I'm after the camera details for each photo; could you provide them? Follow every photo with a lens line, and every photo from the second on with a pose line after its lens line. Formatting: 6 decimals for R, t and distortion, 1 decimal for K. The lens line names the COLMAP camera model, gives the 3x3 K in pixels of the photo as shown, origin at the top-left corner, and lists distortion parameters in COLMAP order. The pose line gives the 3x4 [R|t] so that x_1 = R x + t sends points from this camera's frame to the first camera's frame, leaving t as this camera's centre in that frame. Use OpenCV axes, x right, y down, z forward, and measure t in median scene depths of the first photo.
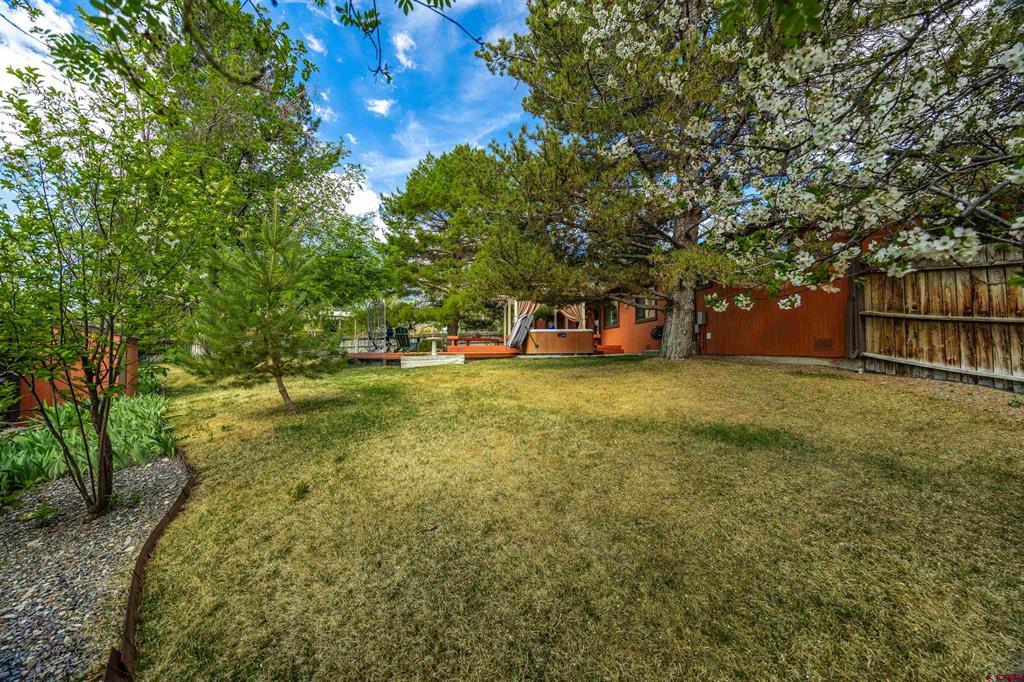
lens RADIAL K [[411.5, 0, 511.3], [0, 411.5, 316.2], [0, 0, 1]] dist [-0.003826, -0.000275]
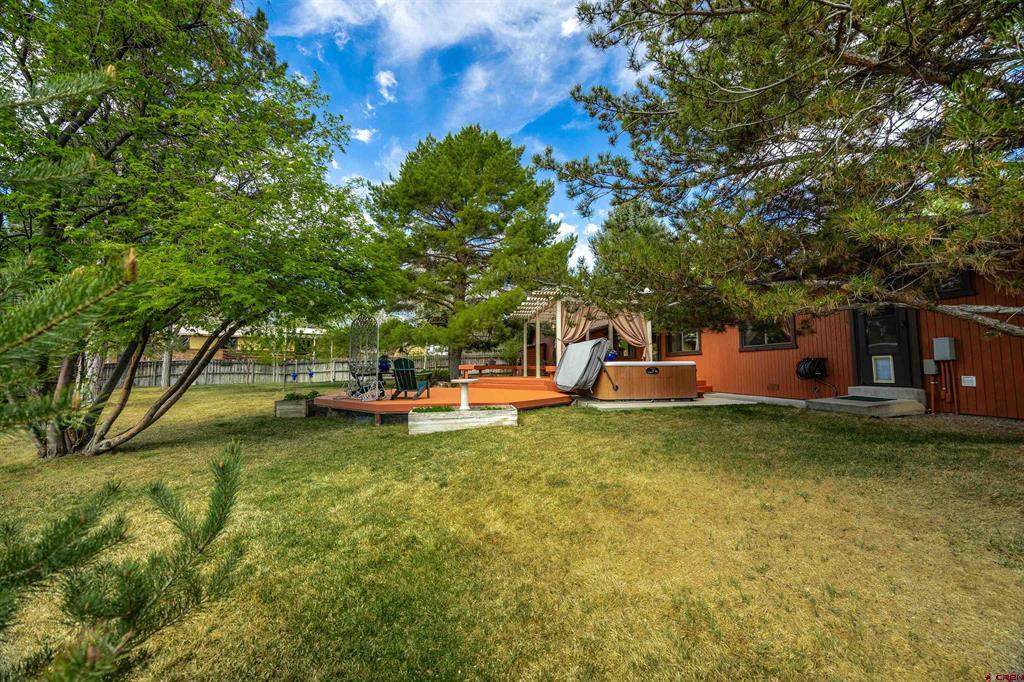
lens RADIAL K [[411.5, 0, 511.3], [0, 411.5, 316.2], [0, 0, 1]] dist [-0.003826, -0.000275]
pose [[0.998962, 0.006933, 0.045022, -0.082498], [-0.004978, 0.999045, -0.043399, -0.006874], [-0.045280, 0.043129, 0.998043, 0.226392]]
